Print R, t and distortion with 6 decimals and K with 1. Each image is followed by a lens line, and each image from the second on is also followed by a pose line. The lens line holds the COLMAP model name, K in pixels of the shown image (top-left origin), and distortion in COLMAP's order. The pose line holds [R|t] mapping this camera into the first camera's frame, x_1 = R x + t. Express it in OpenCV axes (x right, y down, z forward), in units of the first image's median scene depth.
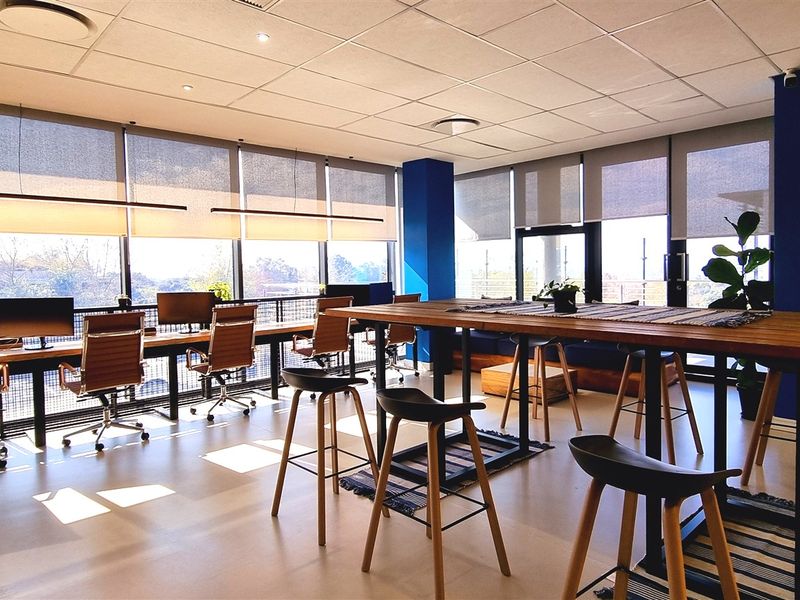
lens RADIAL K [[533.2, 0, 400.0], [0, 533.2, 300.0], [0, 0, 1]] dist [0.039759, 0.001851]
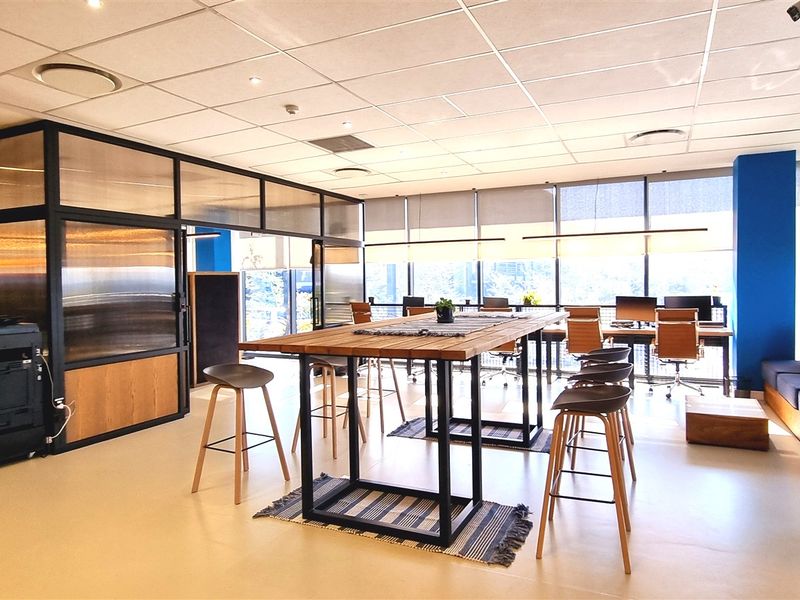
lens RADIAL K [[533.2, 0, 400.0], [0, 533.2, 300.0], [0, 0, 1]] dist [0.039759, 0.001851]
pose [[0.344581, 0.053093, -0.937254, 0.772472], [-0.060226, 0.997593, 0.034369, -0.037828], [0.936823, 0.044604, 0.346949, 0.230663]]
